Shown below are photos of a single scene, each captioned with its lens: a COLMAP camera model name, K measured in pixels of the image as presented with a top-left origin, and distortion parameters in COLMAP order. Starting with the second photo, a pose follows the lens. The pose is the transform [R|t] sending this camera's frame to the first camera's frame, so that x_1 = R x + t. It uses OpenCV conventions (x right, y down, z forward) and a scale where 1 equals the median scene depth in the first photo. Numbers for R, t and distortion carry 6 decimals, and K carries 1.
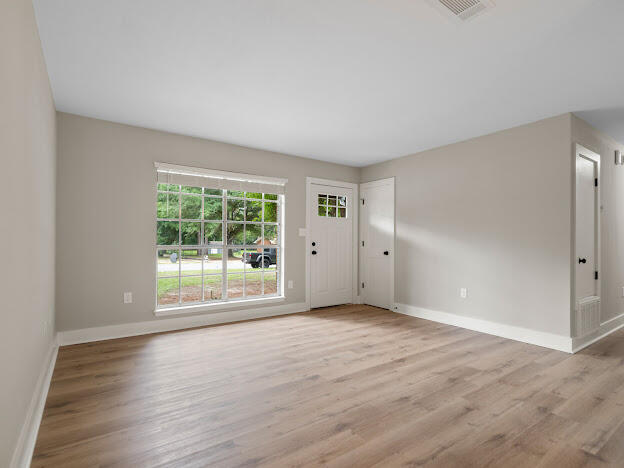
lens RADIAL K [[320.4, 0, 311.3], [0, 320.4, 235.8], [0, 0, 1]] dist [-0.000784, -0.000306]
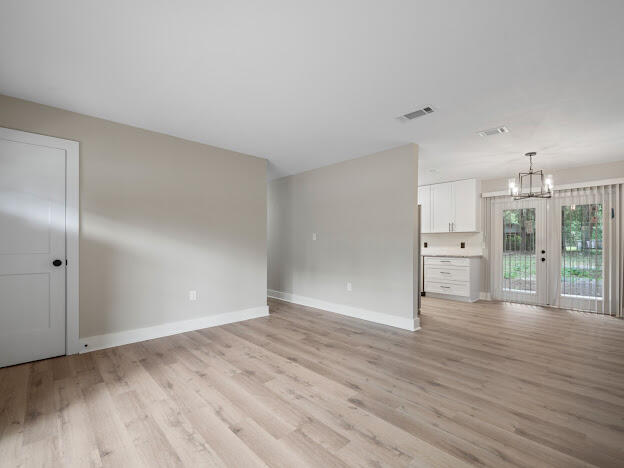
lens RADIAL K [[289.9, 0, 313.2], [0, 289.9, 238.2], [0, 0, 1]] dist [0.000362, -0.000110]
pose [[-0.151490, 0.011828, 0.988388, -0.625942], [-0.021563, 0.999651, -0.015268, 0.010142], [-0.988224, -0.023625, -0.151182, 1.026712]]
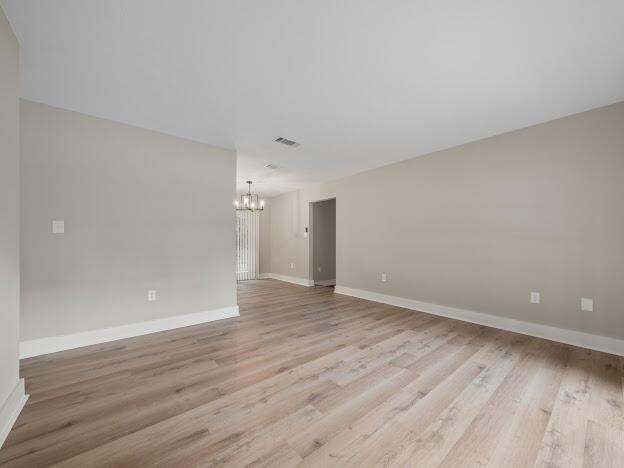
lens RADIAL K [[247.3, 0, 312.0], [0, 247.3, 234.0], [0, 0, 1]] dist [-0.000125, 0.000139]
pose [[-0.996127, -0.009859, -0.087375, 0.247405], [-0.005719, 0.998854, -0.047510, 0.033329], [0.087743, -0.046827, -0.995042, 1.634505]]
